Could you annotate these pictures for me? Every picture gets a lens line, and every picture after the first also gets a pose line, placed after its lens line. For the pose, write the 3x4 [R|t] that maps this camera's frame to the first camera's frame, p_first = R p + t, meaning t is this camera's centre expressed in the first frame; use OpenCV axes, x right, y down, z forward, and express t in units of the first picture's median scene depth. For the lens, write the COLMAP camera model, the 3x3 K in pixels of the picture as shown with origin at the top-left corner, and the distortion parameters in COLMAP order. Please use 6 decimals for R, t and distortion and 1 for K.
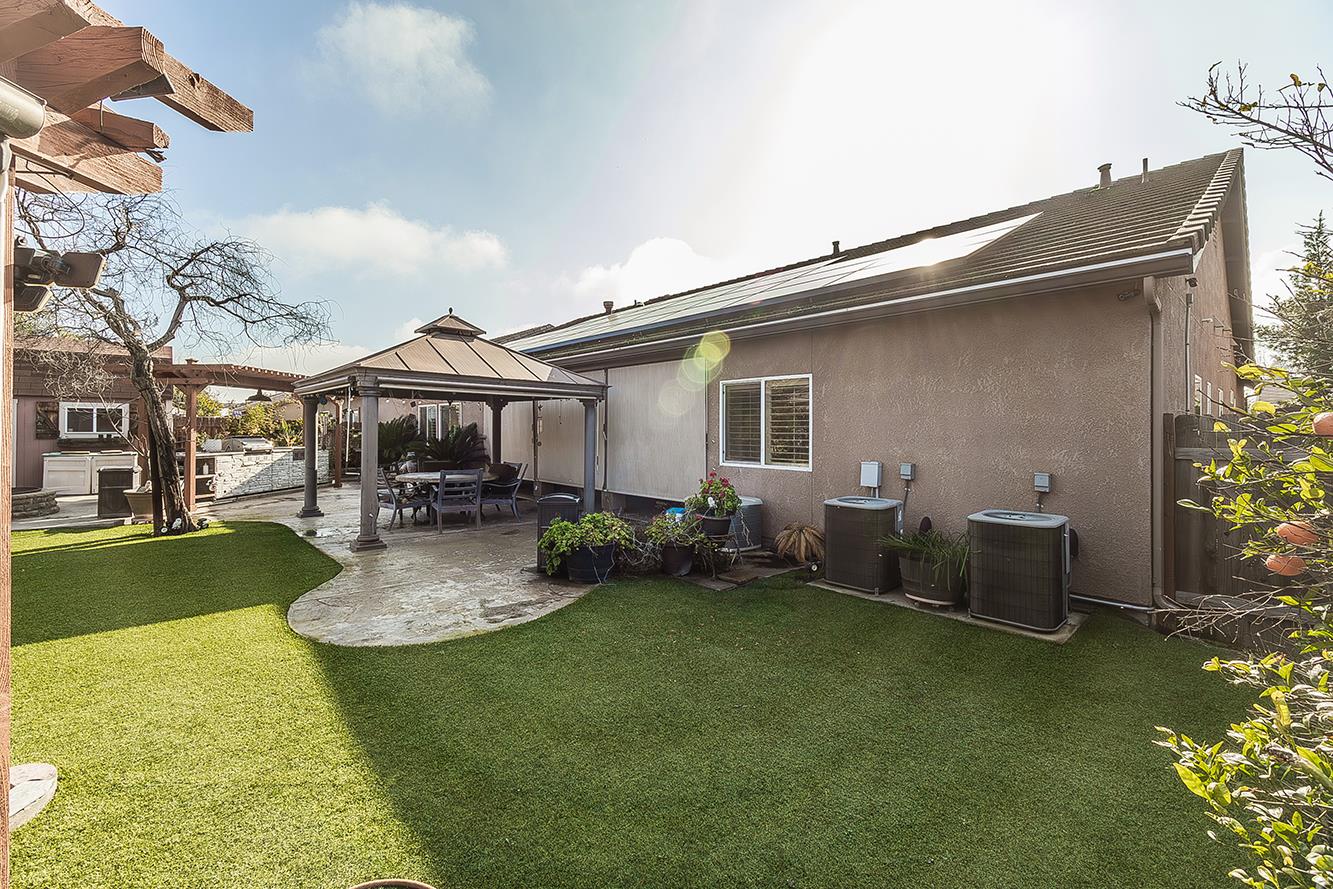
lens RADIAL K [[558.0, 0, 663.1], [0, 558.0, 436.6], [0, 0, 1]] dist [0.001563, 0.000694]
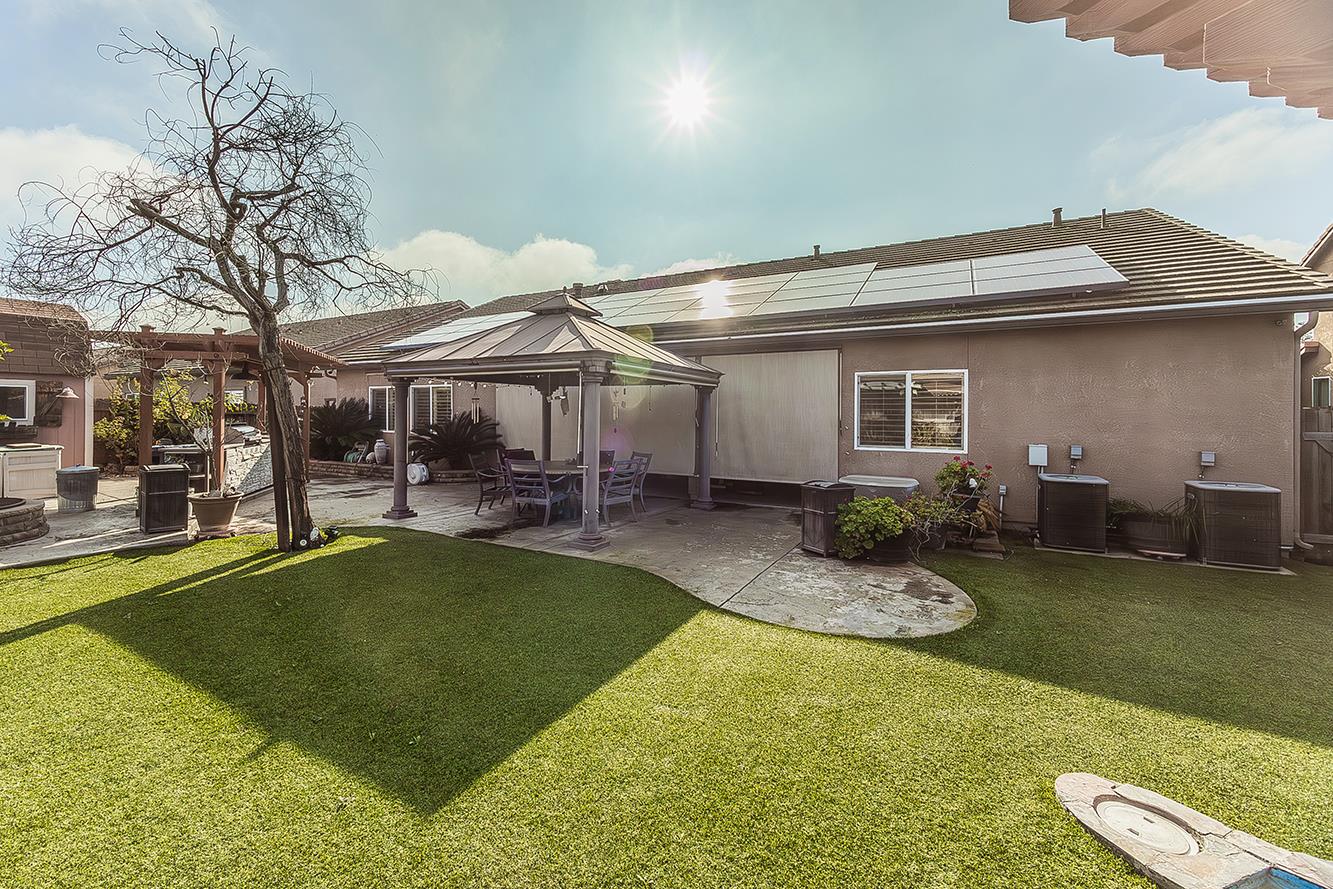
lens RADIAL K [[558.0, 0, 629.8], [0, 558.0, 413.4], [0, 0, 1]] dist [0.001563, 0.000694]
pose [[0.955828, -0.000073, 0.293928, -0.631995], [0.002428, 0.999968, -0.007645, -0.011412], [-0.293918, 0.008021, 0.955797, 0.083973]]
